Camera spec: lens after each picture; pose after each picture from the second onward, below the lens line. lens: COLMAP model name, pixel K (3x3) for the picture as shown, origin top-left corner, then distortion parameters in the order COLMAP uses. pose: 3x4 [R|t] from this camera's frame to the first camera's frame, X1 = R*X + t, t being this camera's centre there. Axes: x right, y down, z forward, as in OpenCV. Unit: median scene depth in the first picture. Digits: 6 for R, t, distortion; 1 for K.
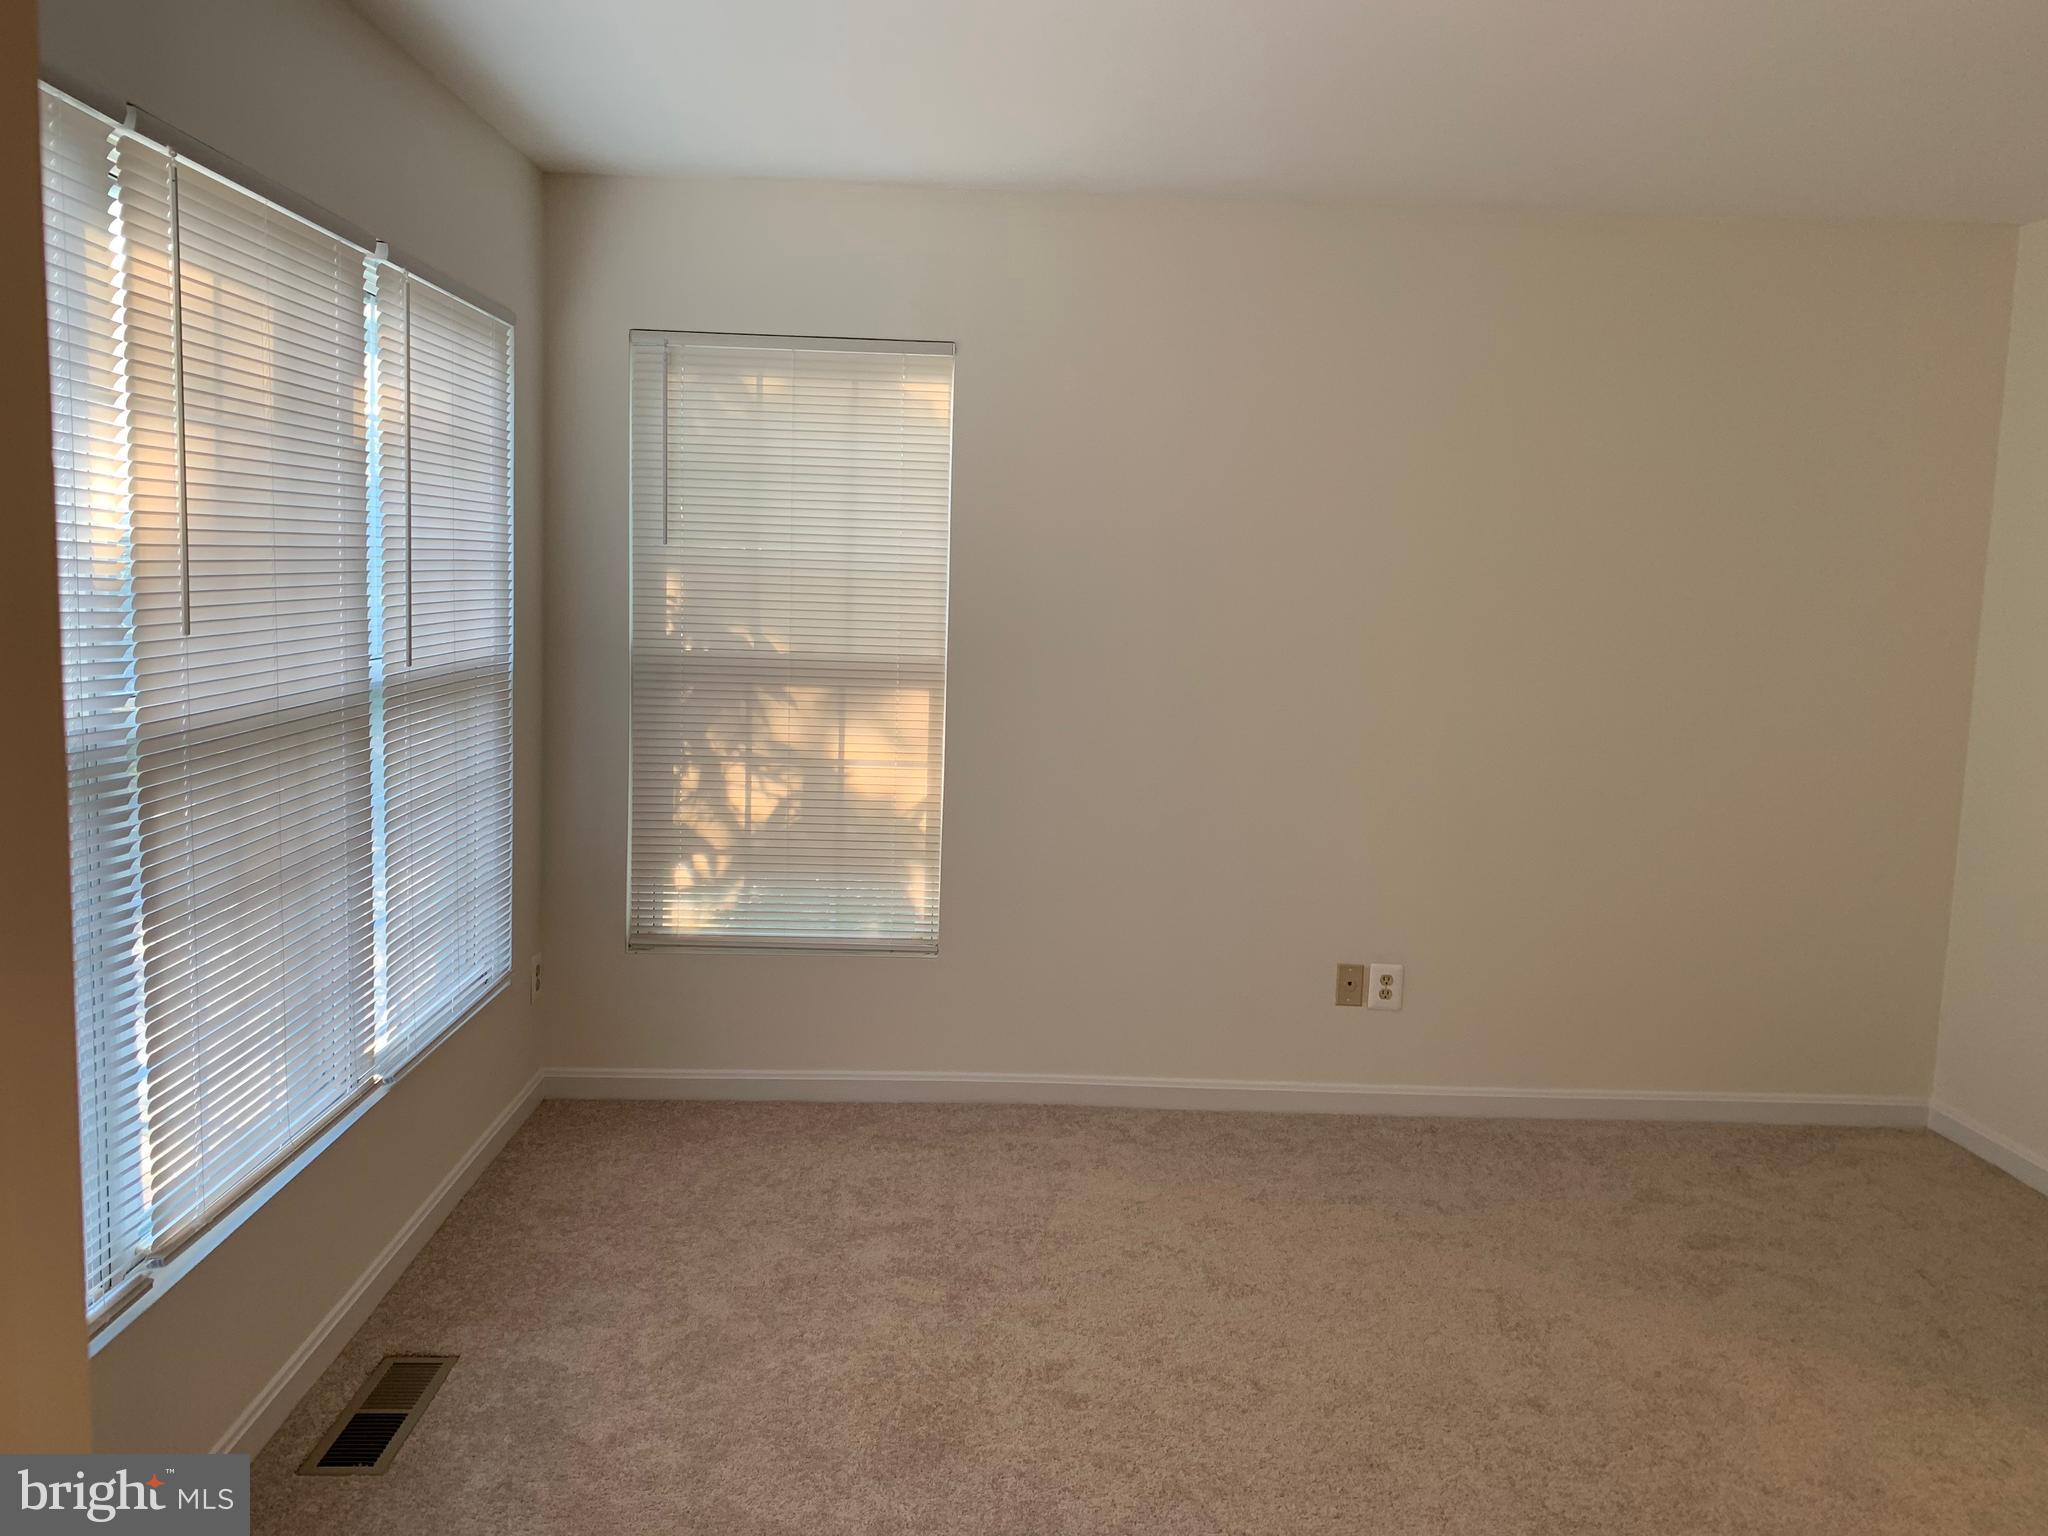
lens RADIAL K [[1560.5, 0, 1026.8], [0, 1560.5, 771.4], [0, 0, 1]] dist [0.052650, -0.064366]
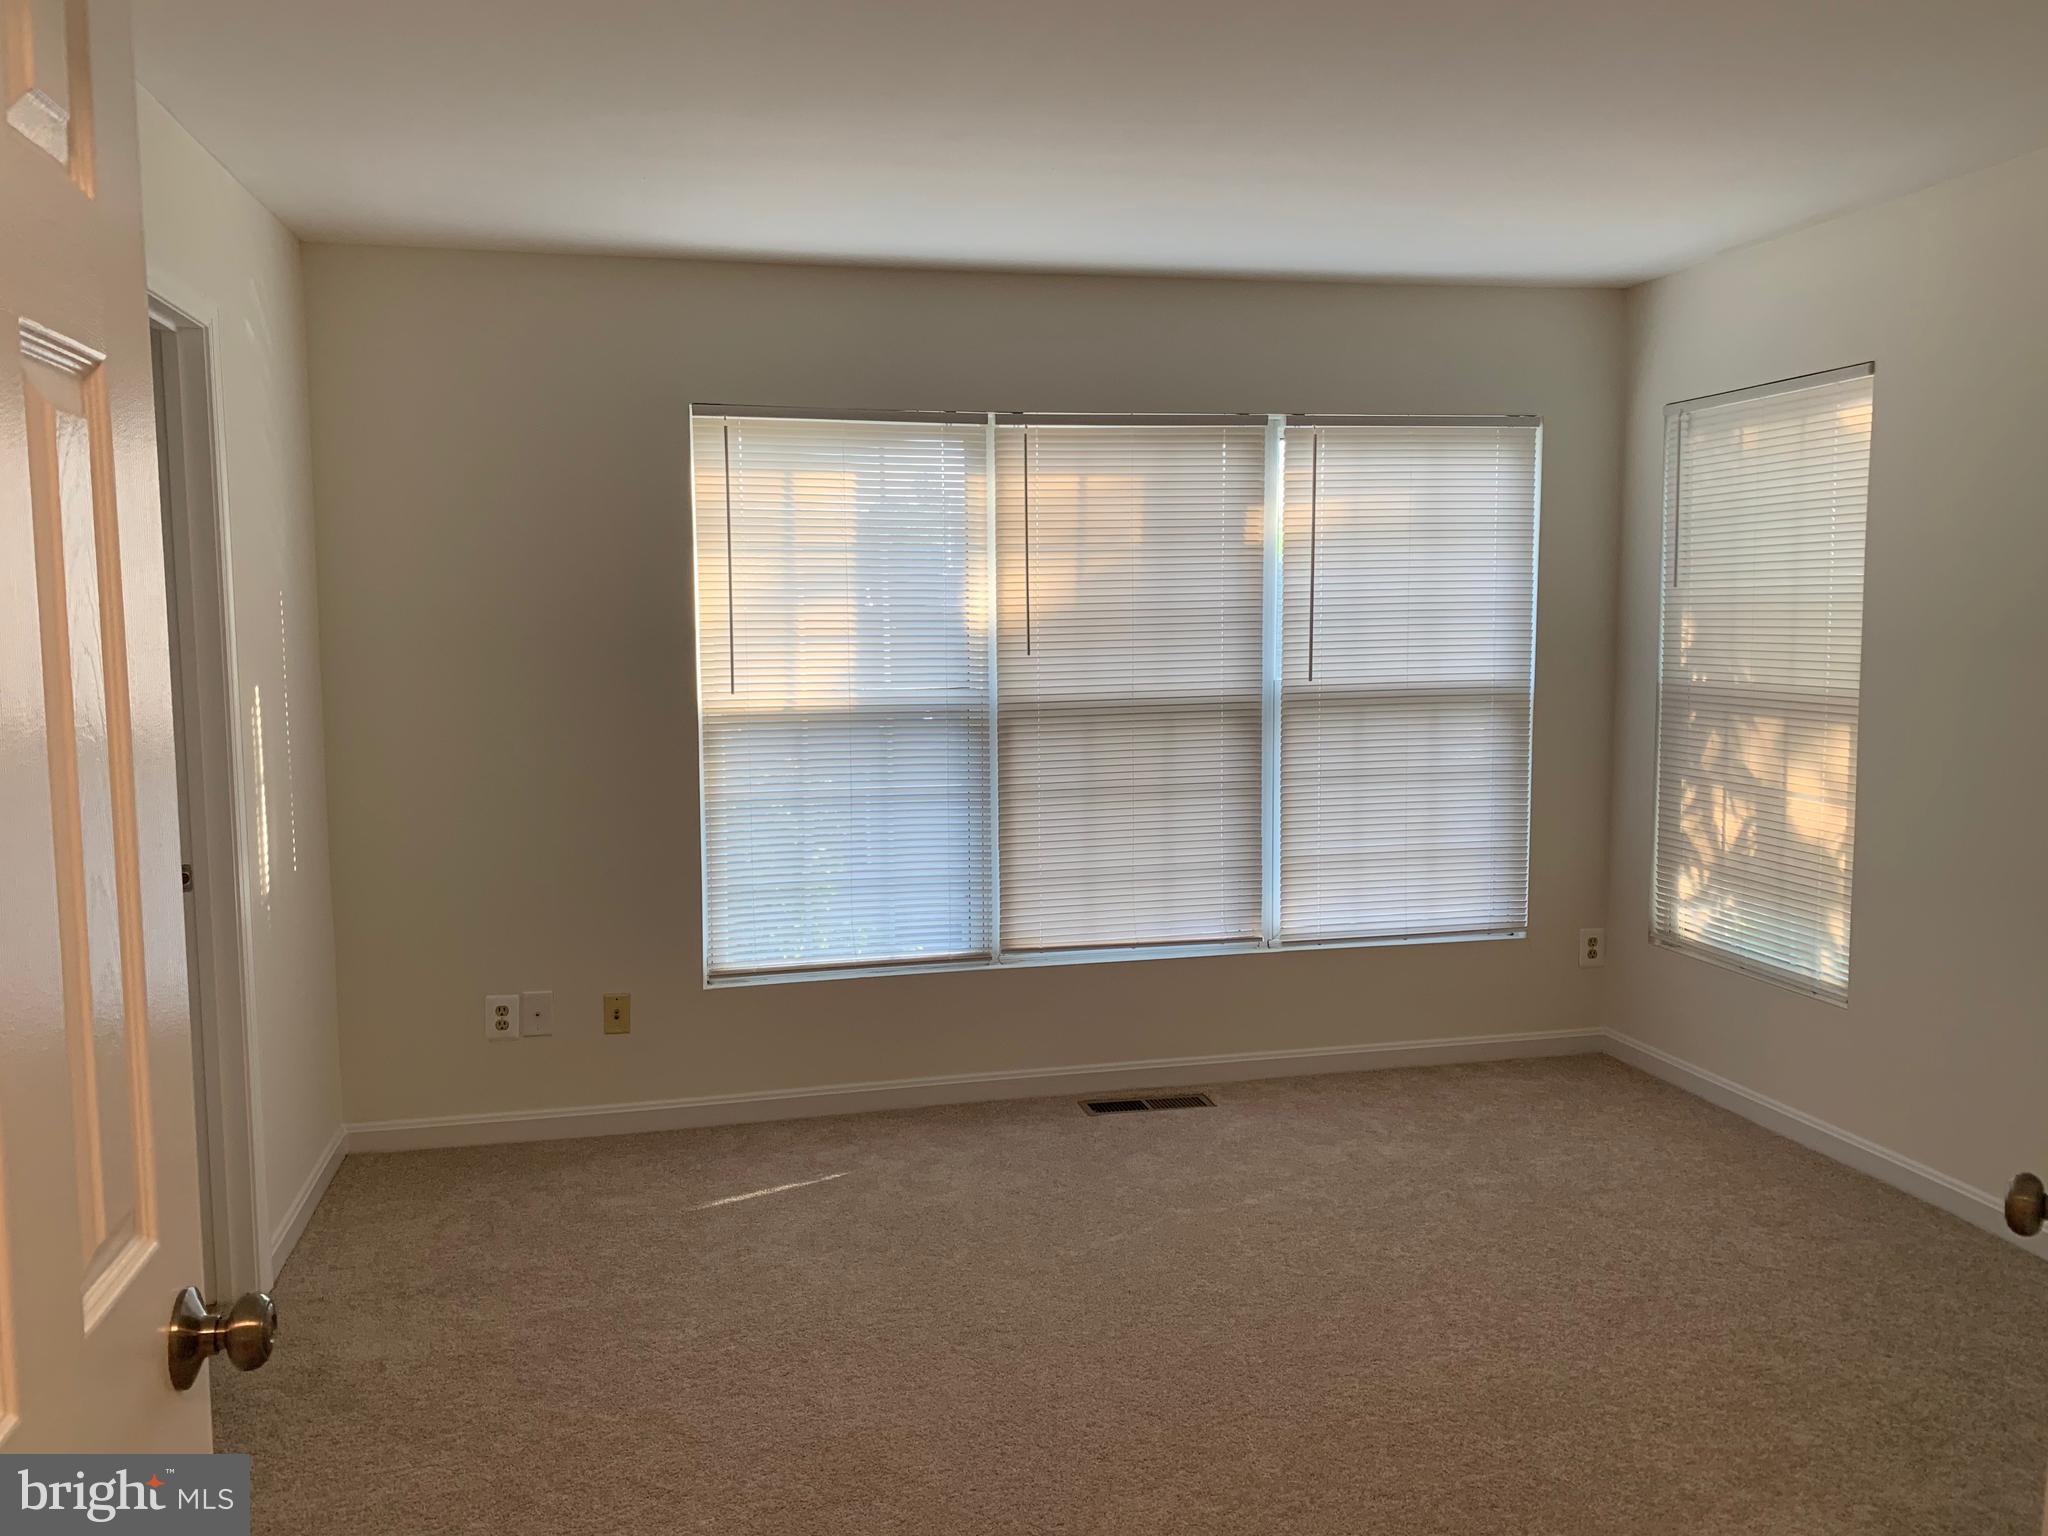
lens RADIAL K [[1560.5, 0, 1033.5], [0, 1560.5, 764.7], [0, 0, 1]] dist [0.052650, -0.064366]
pose [[0.172092, 0.063943, -0.983003, 0.799841], [-0.104330, 0.993462, 0.046359, -0.020939], [0.979541, 0.094579, 0.177638, 0.344809]]
